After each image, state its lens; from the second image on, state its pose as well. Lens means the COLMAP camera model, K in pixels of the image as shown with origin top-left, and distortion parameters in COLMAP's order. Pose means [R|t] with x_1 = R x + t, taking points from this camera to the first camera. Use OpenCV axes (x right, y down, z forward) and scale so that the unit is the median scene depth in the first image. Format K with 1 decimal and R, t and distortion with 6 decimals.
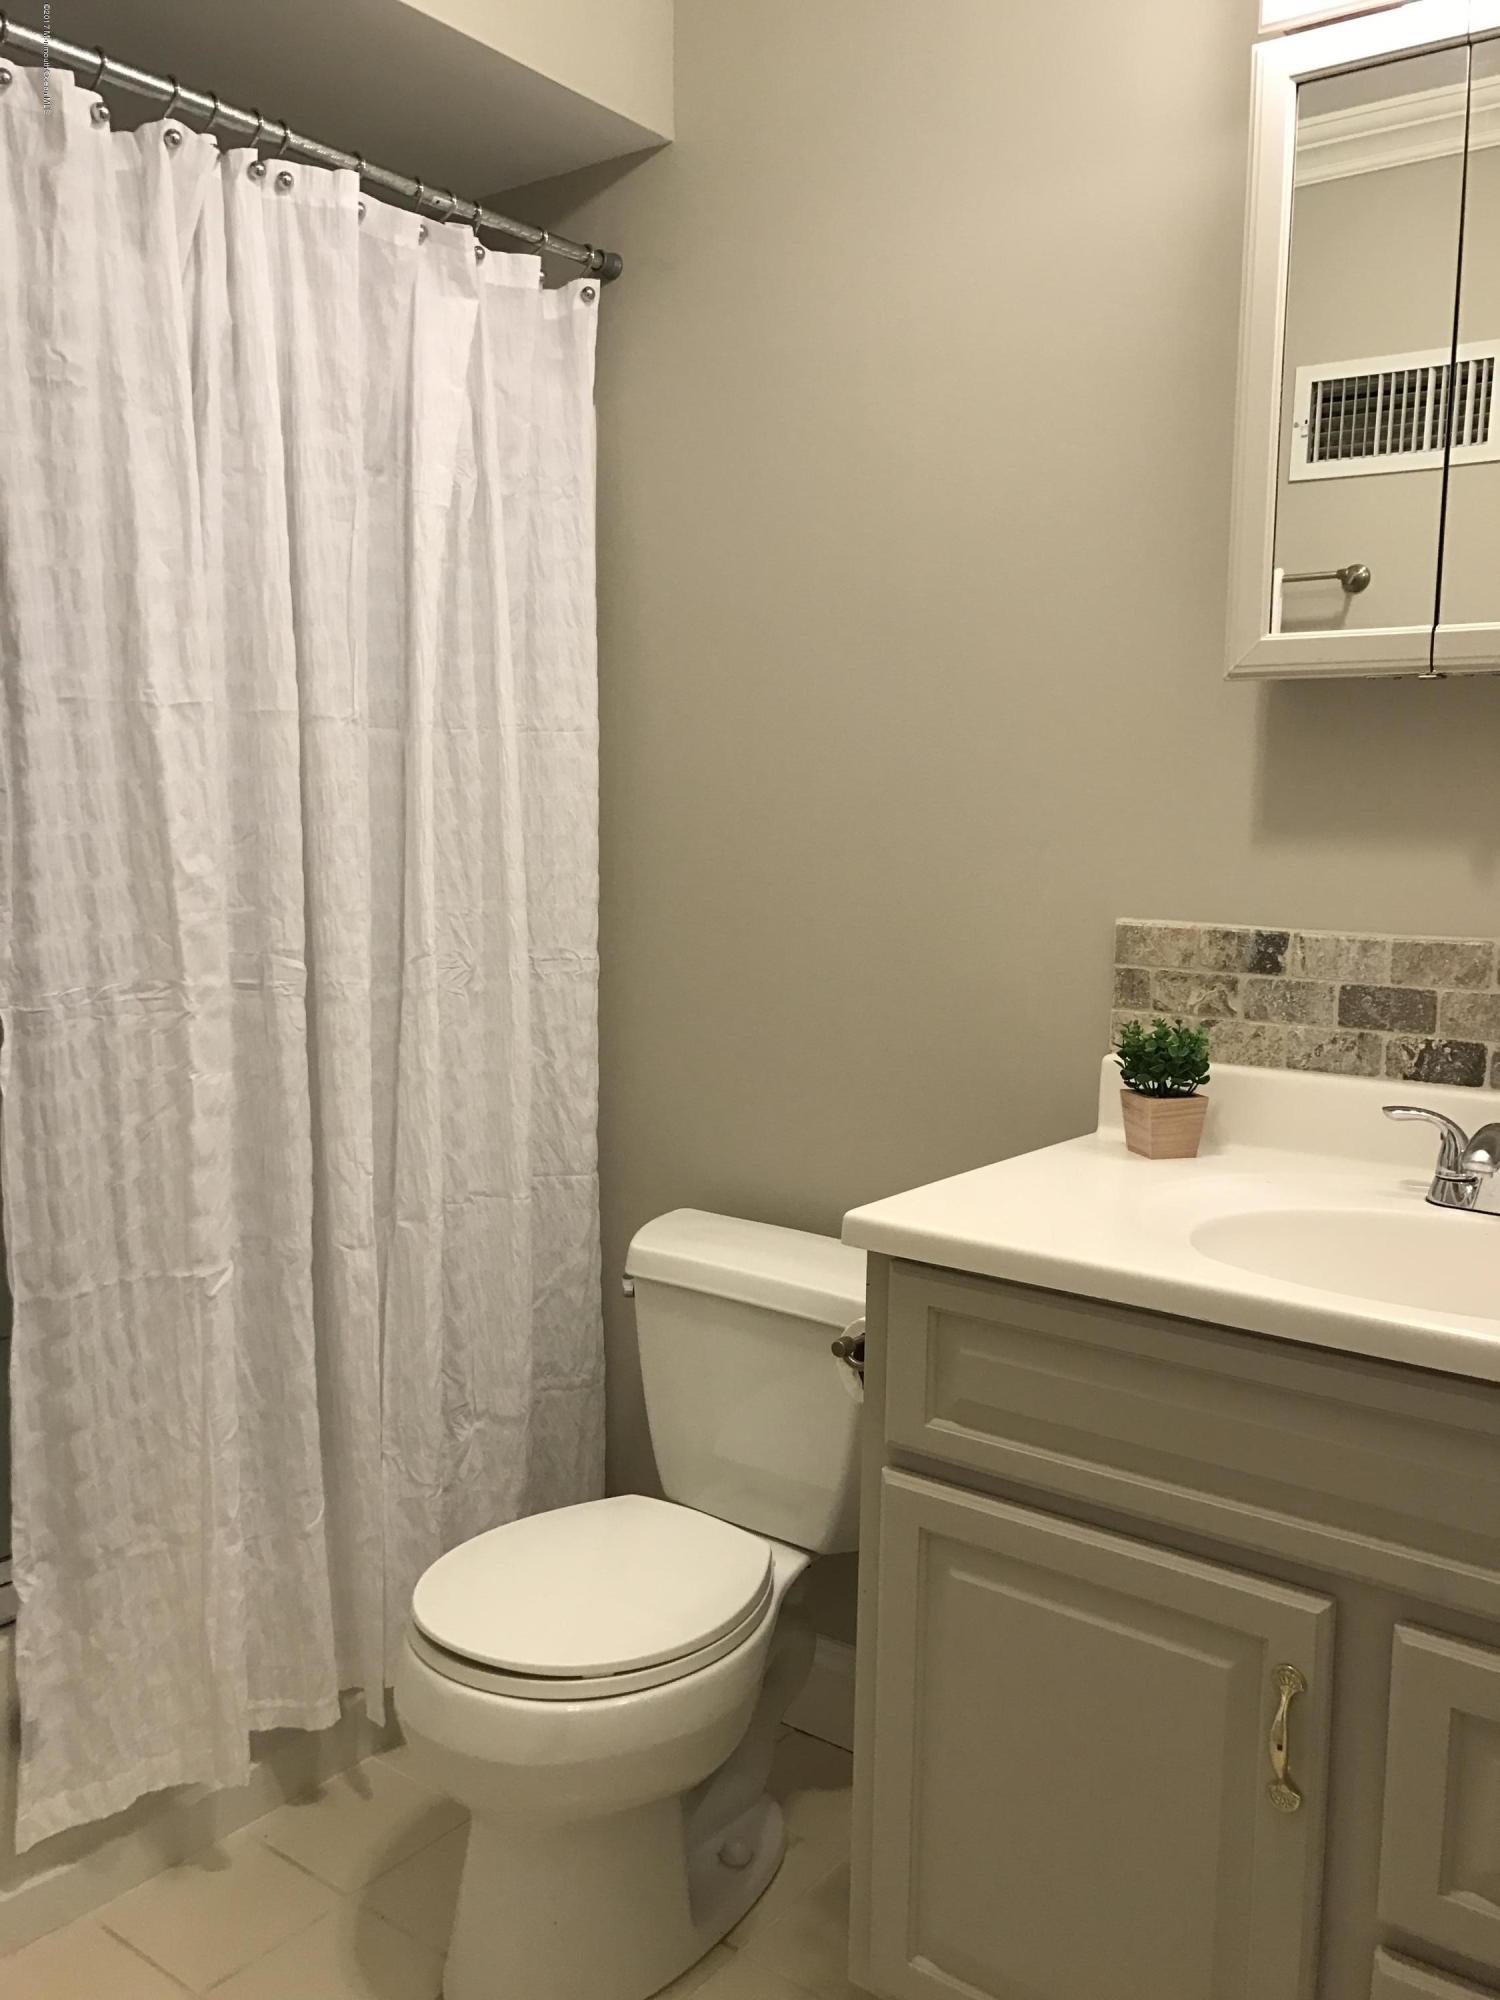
lens RADIAL K [[1621.2, 0, 760.2], [0, 1621.2, 994.8], [0, 0, 1]] dist [0.050052, -0.084768]
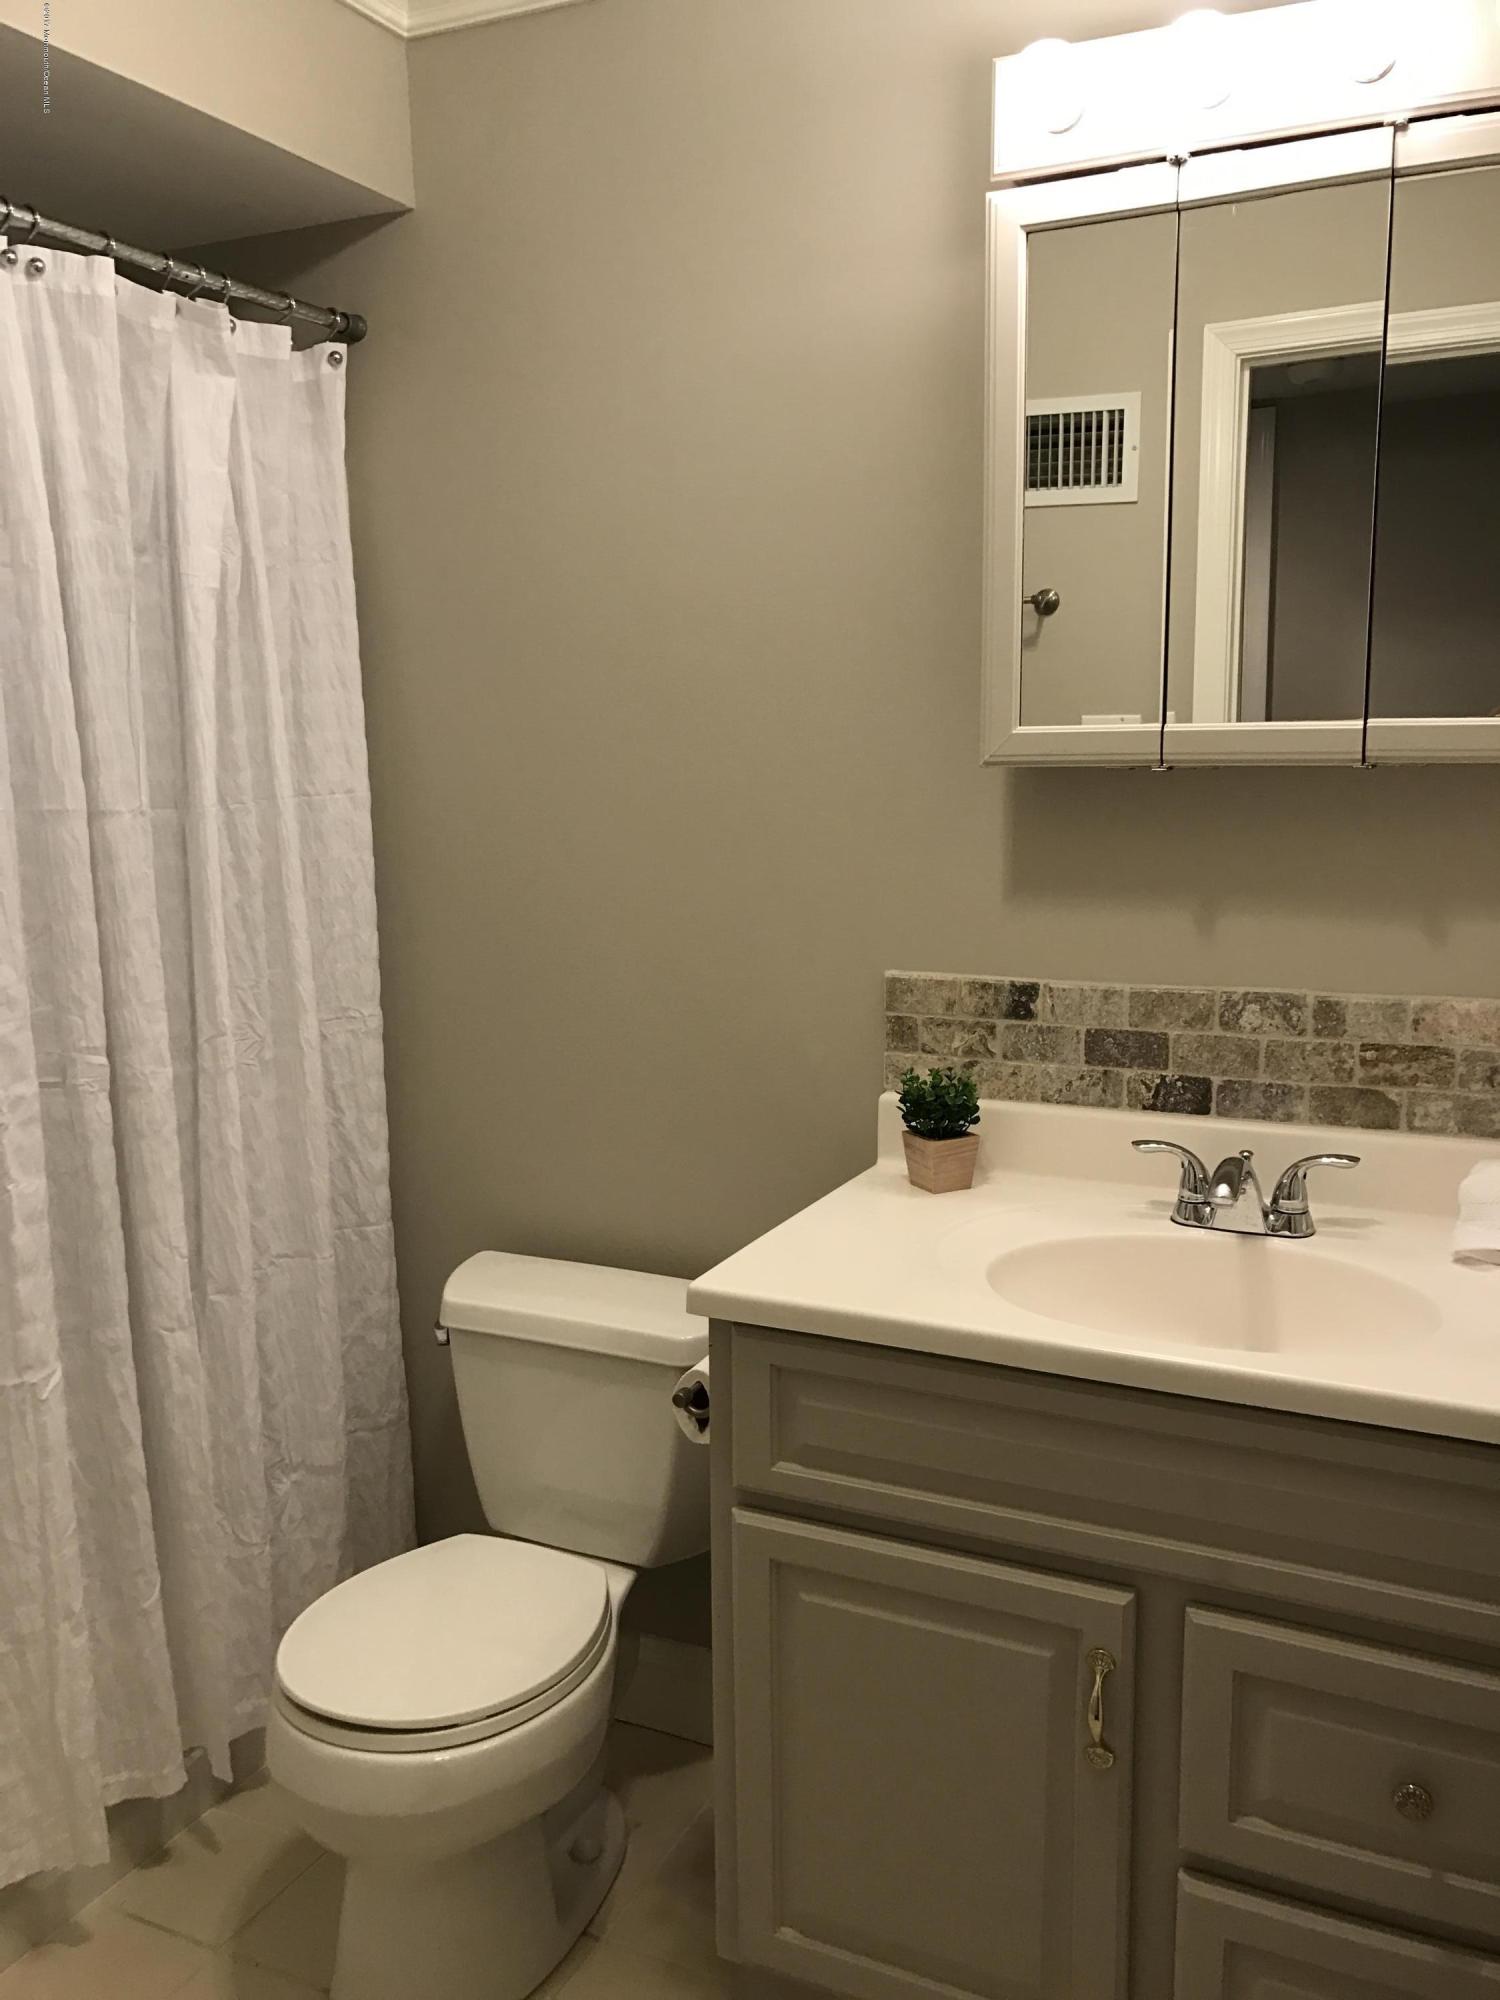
lens RADIAL K [[1644.5, 0, 750.0], [0, 1644.5, 1000.0], [0, 0, 1]] dist [0.001445, 0.041557]
pose [[0.978850, -0.057370, 0.196370, -0.088414], [0.047061, 0.997278, 0.056769, -0.092816], [-0.199092, -0.046327, 0.978885, -0.070652]]
